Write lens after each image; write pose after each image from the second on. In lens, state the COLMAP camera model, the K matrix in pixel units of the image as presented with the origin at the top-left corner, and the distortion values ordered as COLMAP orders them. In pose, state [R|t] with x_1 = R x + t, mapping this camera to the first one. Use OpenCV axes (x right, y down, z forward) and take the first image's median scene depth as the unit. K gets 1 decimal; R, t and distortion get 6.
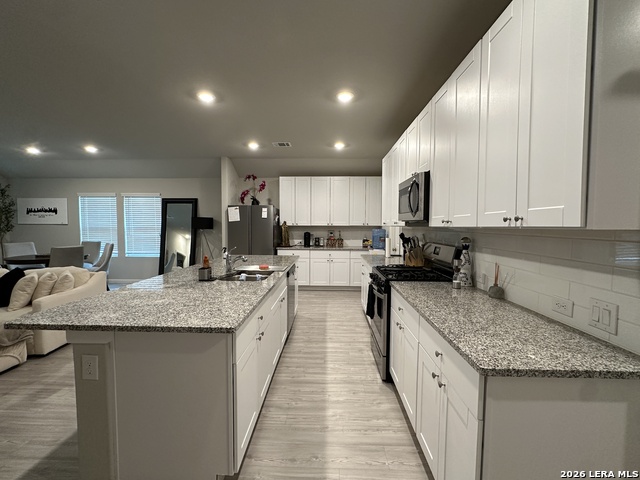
lens RADIAL K [[287.0, 0, 318.6], [0, 287.0, 241.0], [0, 0, 1]] dist [-0.003482, 0.000739]
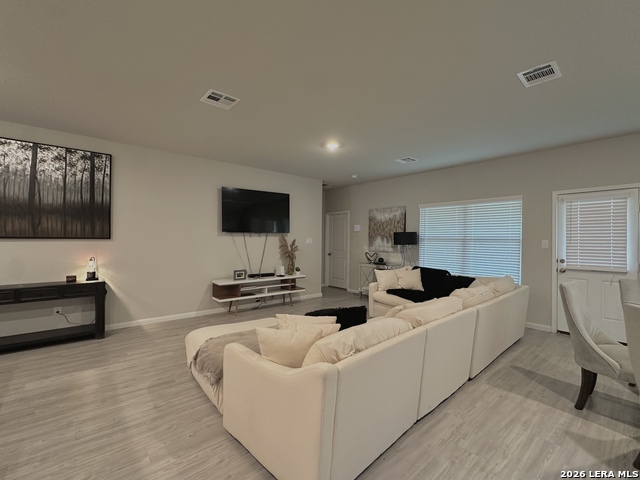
lens RADIAL K [[287.0, 0, 320.8], [0, 287.0, 239.7], [0, 0, 1]] dist [-0.003482, 0.000739]
pose [[-0.738075, -0.012199, -0.674609, -0.295314], [-0.051960, 0.997895, 0.038803, -0.035885], [0.672715, 0.063692, -0.737155, 0.723817]]
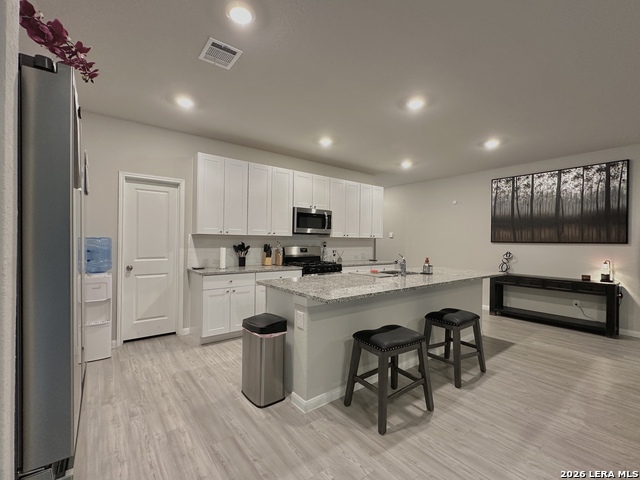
lens RADIAL K [[287.0, 0, 317.7], [0, 287.0, 241.3], [0, 0, 1]] dist [-0.003482, 0.000739]
pose [[-0.633907, -0.013522, 0.773291, -0.430066], [0.028197, 0.998778, 0.040580, -0.039029], [-0.772895, 0.047529, -0.632751, 0.867860]]
